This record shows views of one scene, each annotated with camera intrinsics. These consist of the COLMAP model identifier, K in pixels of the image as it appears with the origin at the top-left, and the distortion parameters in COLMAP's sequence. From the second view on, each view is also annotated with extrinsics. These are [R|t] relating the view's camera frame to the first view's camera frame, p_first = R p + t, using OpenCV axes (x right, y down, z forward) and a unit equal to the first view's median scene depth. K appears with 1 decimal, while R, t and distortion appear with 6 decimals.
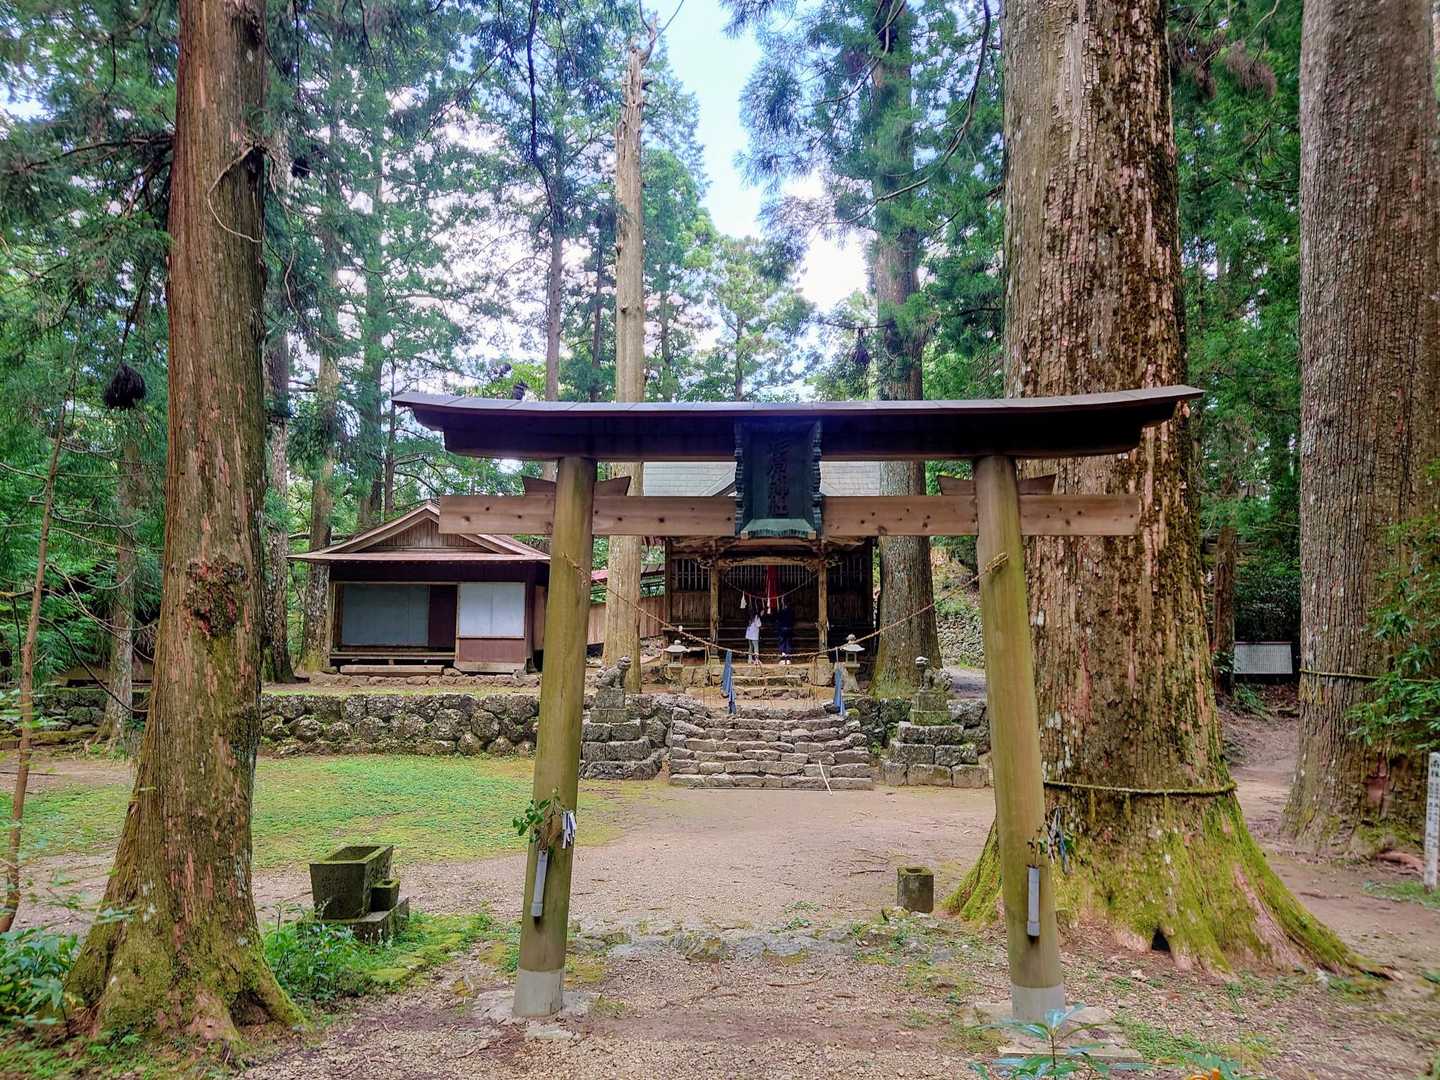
lens RADIAL K [[1069.8, 0, 720.0], [0, 1069.8, 540.0], [0, 0, 1]] dist [0.042779, -0.067148]
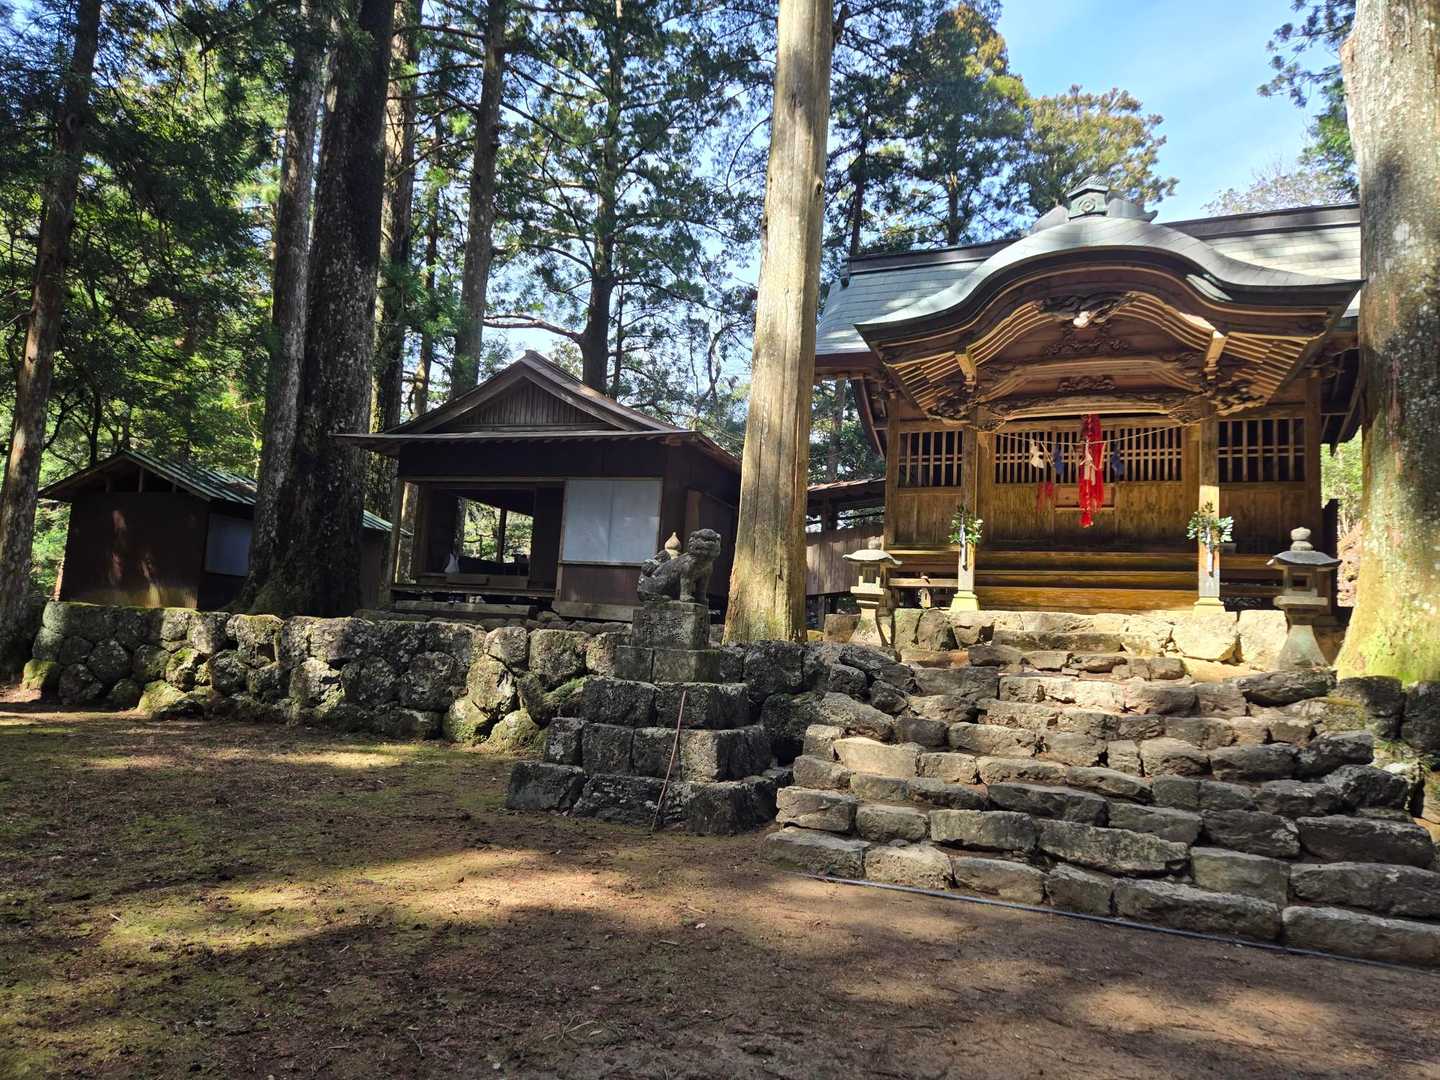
lens RADIAL K [[941.5, 0, 737.0], [0, 941.5, 545.4], [0, 0, 1]] dist [0.071741, -0.056096]
pose [[0.950042, 0.018572, -0.311569, 0.036963], [-0.033828, 0.998475, -0.043633, 0.132396], [0.310283, 0.051993, 0.949221, 0.658829]]
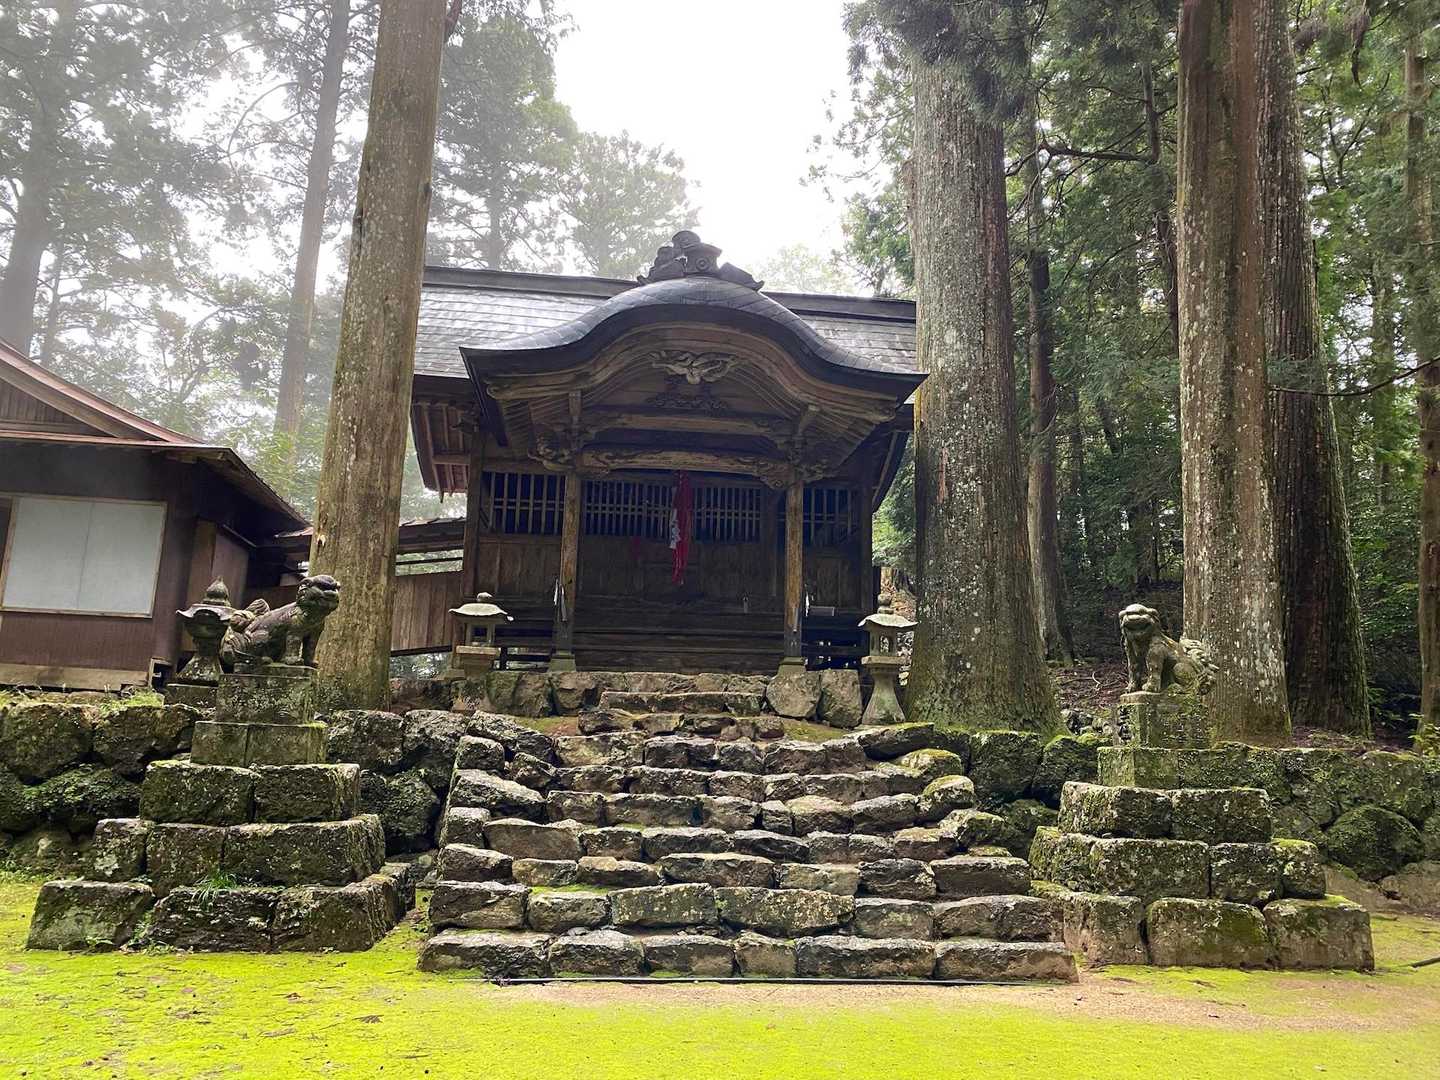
lens RADIAL K [[1069.8, 0, 720.0], [0, 1069.8, 540.0], [0, 0, 1]] dist [0.042779, -0.067148]
pose [[0.985555, 0.054952, 0.160192, -0.019072], [-0.037078, 0.992959, -0.112506, 0.133086], [-0.165247, 0.104941, 0.980653, 0.643631]]
